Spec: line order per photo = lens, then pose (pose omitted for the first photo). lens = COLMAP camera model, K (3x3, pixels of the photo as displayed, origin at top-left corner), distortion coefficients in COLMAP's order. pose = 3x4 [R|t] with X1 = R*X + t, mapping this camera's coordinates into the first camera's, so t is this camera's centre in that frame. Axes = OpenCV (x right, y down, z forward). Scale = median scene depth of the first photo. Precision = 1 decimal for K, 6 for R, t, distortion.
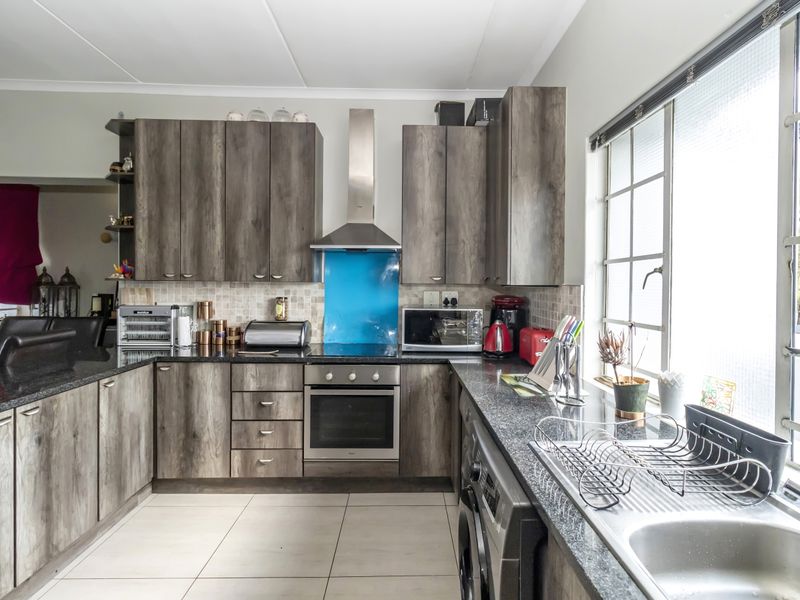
lens RADIAL K [[415.6, 0, 398.5], [0, 415.6, 289.4], [0, 0, 1]] dist [0.001688, 0.000646]
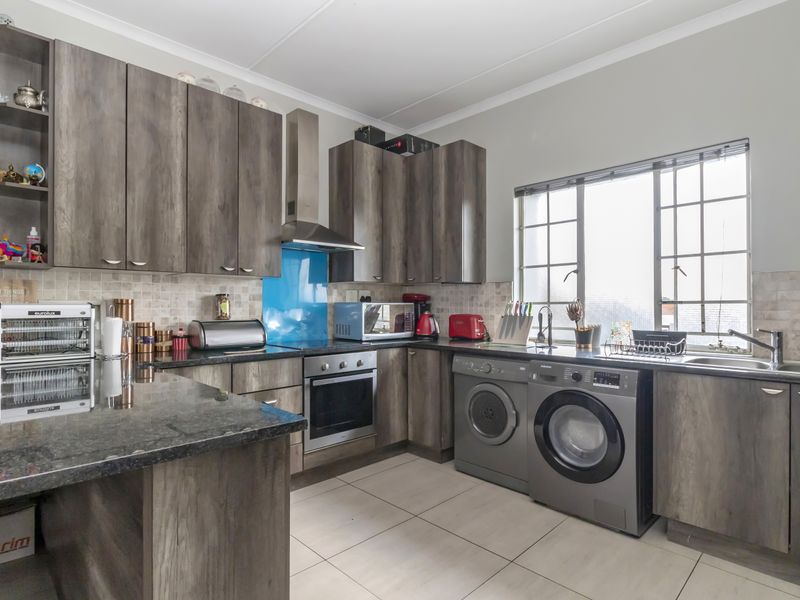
lens RADIAL K [[444.9, 0, 400.0], [0, 444.9, 300.0], [0, 0, 1]] dist [-0.000894, -0.001048]
pose [[0.726702, -0.001631, 0.686951, -0.722935], [0.013154, 0.999847, -0.011542, 0.051875], [-0.686827, 0.017423, 0.726612, 0.052826]]
